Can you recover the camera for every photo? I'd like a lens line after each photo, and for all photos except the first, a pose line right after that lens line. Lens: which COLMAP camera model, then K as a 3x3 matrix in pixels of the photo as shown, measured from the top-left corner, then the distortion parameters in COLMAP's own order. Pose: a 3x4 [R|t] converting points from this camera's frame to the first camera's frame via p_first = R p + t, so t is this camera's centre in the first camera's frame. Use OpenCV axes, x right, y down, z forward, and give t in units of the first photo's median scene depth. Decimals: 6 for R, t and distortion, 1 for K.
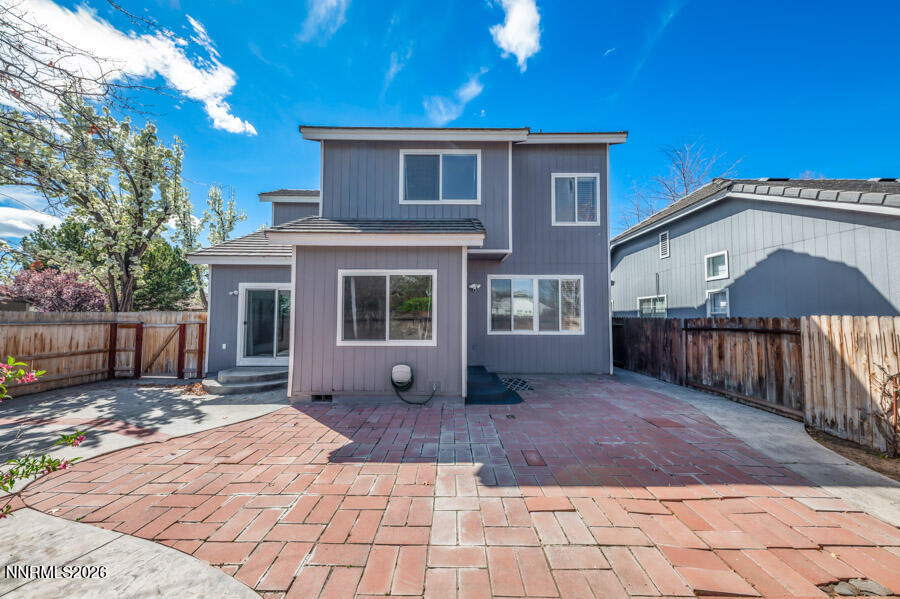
lens RADIAL K [[305.2, 0, 452.4], [0, 305.2, 292.1], [0, 0, 1]] dist [0.005139, -0.000107]
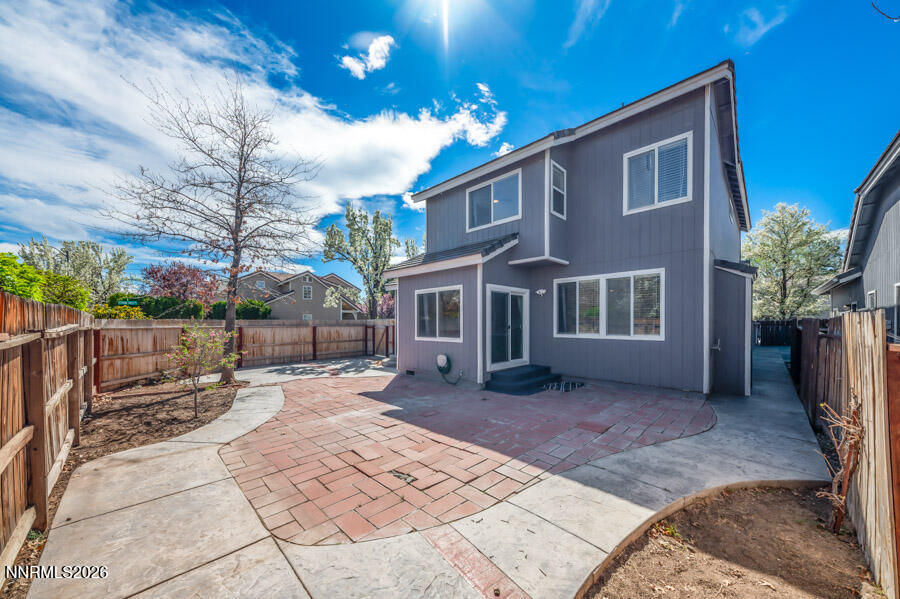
lens RADIAL K [[316.4, 0, 449.9], [0, 316.4, 304.0], [0, 0, 1]] dist [0.005312, -0.000089]
pose [[0.713534, -0.046251, -0.699092, 0.848830], [0.064150, 0.997940, -0.000547, 0.006776], [0.697678, -0.044456, 0.715031, -0.012352]]
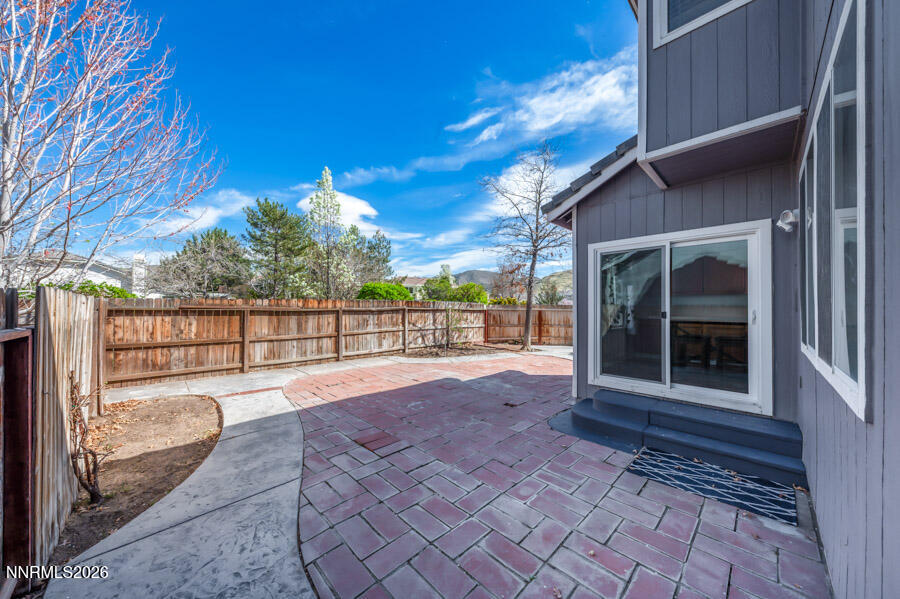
lens RADIAL K [[307.9, 0, 448.3], [0, 307.9, 293.9], [0, 0, 1]] dist [0.000600, 0.000002]
pose [[-0.703395, -0.036973, -0.709837, 0.872539], [0.055935, 0.992670, -0.107133, 0.126073], [0.708595, -0.115062, -0.696171, 1.322690]]
